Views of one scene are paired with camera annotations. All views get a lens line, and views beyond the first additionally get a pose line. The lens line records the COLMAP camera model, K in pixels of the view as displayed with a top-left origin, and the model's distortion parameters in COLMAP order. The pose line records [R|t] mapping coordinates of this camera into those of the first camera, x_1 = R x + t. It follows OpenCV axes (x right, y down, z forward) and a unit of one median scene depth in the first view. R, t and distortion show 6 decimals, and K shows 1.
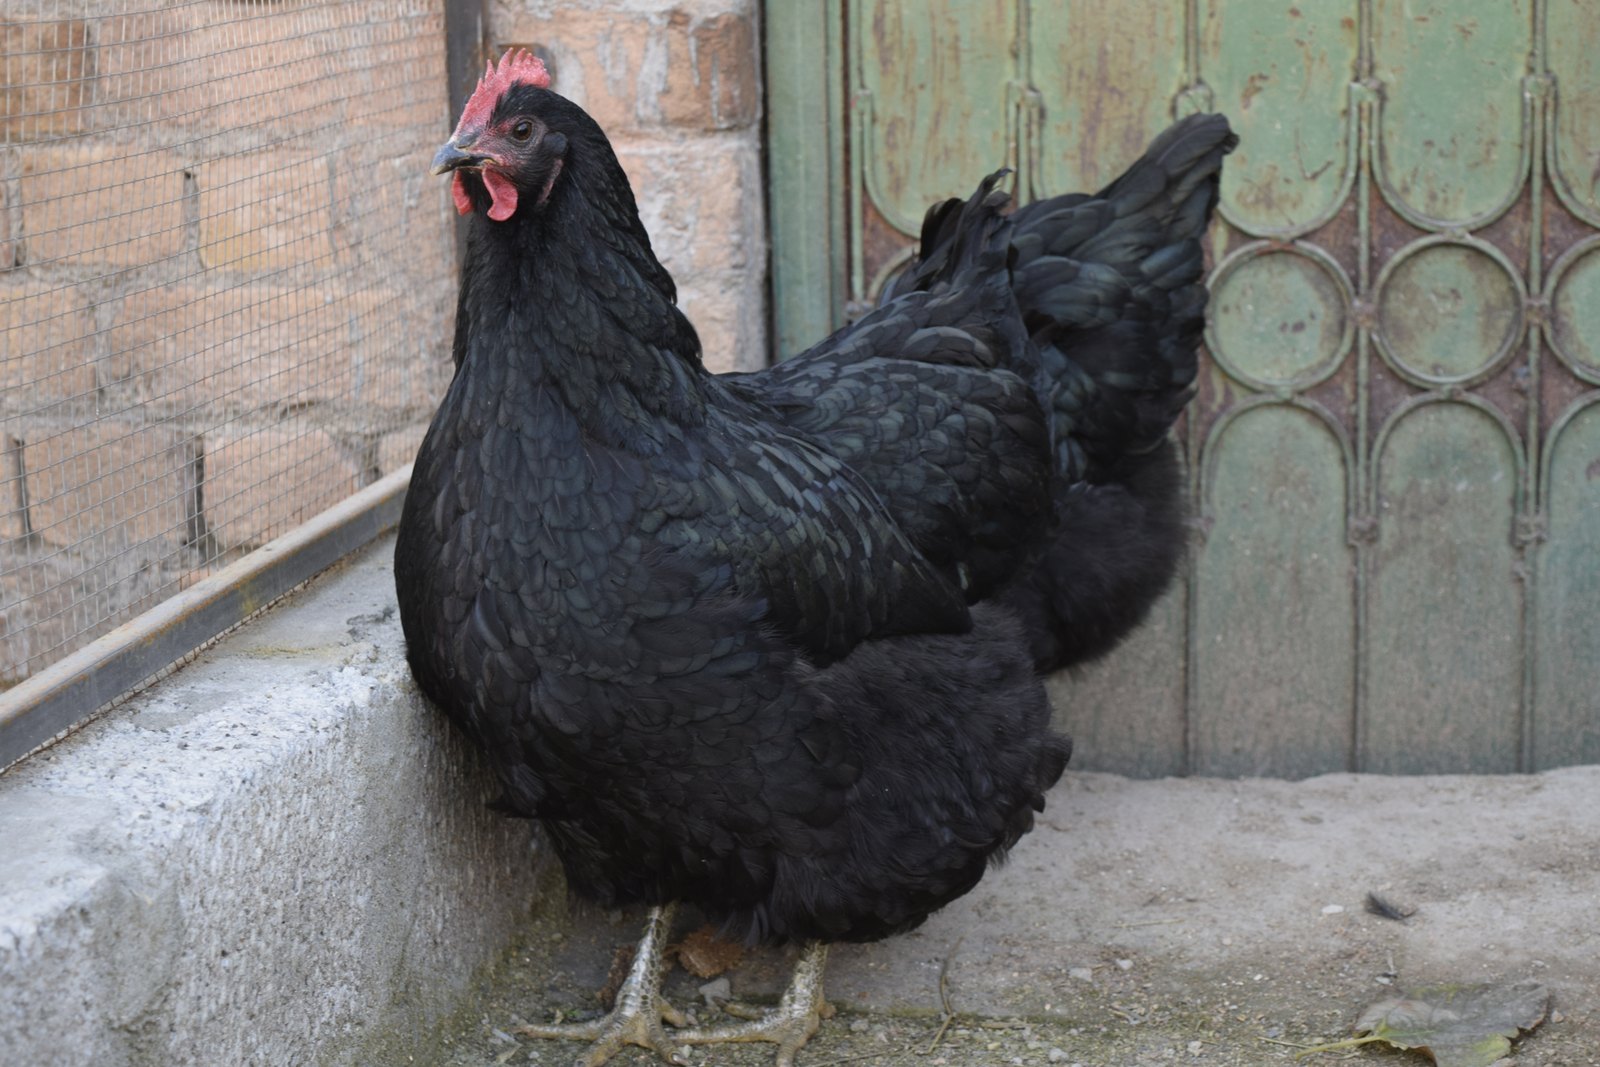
lens RADIAL K [[3620.0, 0, 800.0], [0, 3620.0, 533.5], [0, 0, 1]] dist [-0.088423, 0.292919]
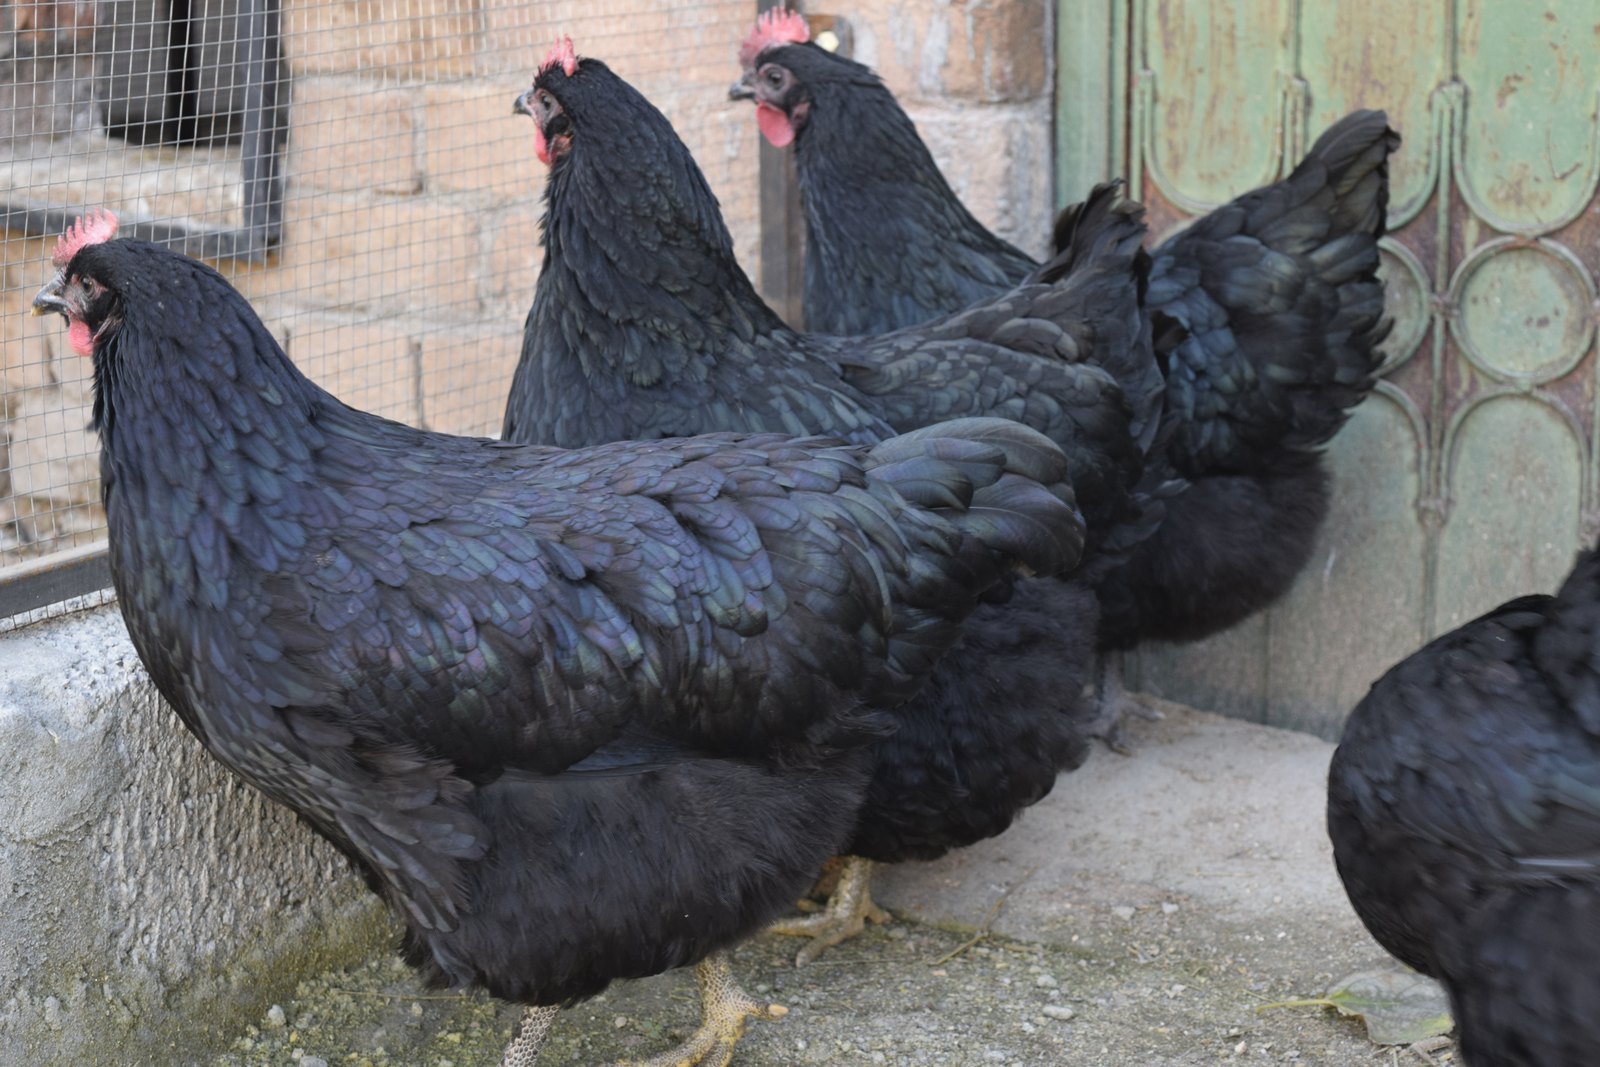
lens RADIAL K [[3620.0, 0, 800.0], [0, 3620.0, 533.5], [0, 0, 1]] dist [-0.088423, 0.292919]
pose [[0.946357, 0.087668, -0.311002, 0.268279], [-0.079016, 0.996057, 0.040337, -0.022480], [0.313312, -0.013599, 0.949553, -0.042532]]
